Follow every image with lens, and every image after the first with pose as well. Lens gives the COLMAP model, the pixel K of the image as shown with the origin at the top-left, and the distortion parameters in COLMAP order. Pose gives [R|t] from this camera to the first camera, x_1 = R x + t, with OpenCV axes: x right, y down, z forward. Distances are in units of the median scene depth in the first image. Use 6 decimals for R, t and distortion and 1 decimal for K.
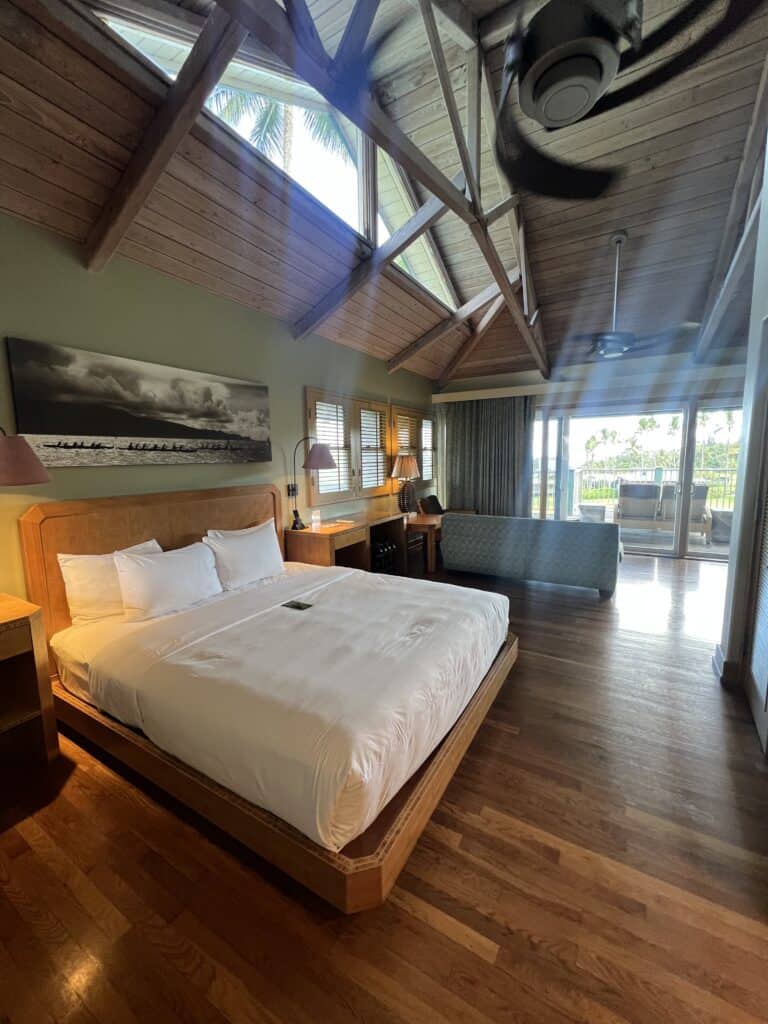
lens RADIAL K [[410.3, 0, 382.9], [0, 410.3, 510.1], [0, 0, 1]] dist [0.000090, -0.000002]
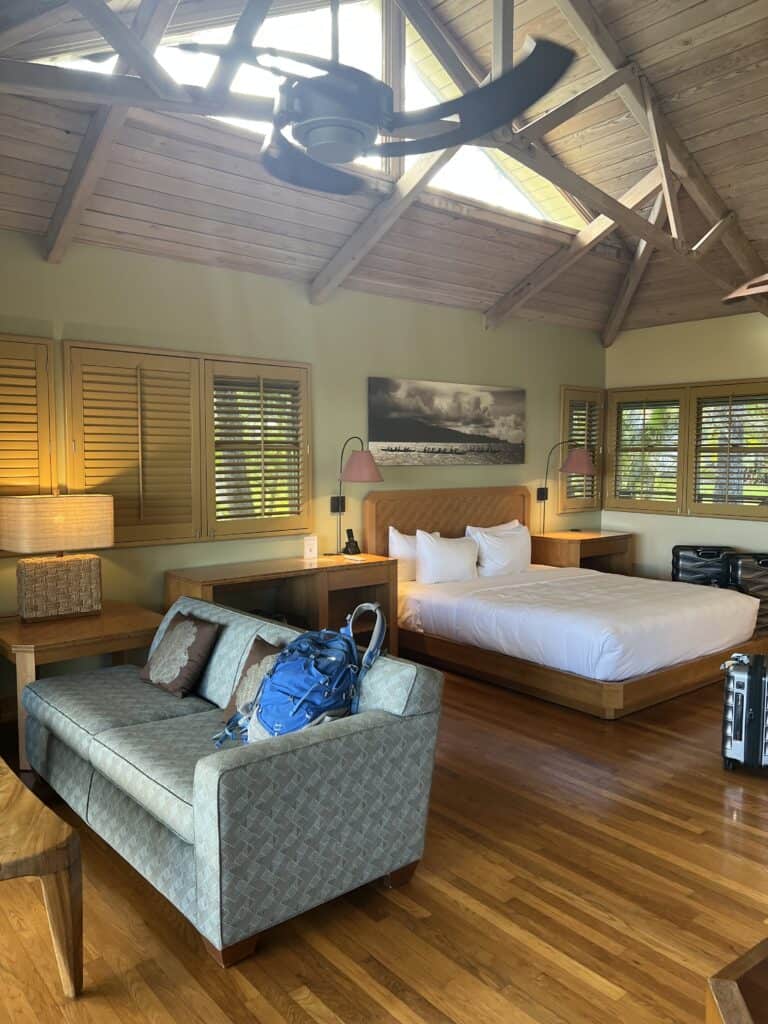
lens RADIAL K [[778.3, 0, 384.5], [0, 778.3, 513.5], [0, 0, 1]] dist [-0.001735, -0.000110]
pose [[0.940425, 0.038785, -0.337782, 0.065135], [-0.057492, 0.997306, -0.045553, 0.132662], [0.335105, 0.062259, 0.940121, -1.089262]]
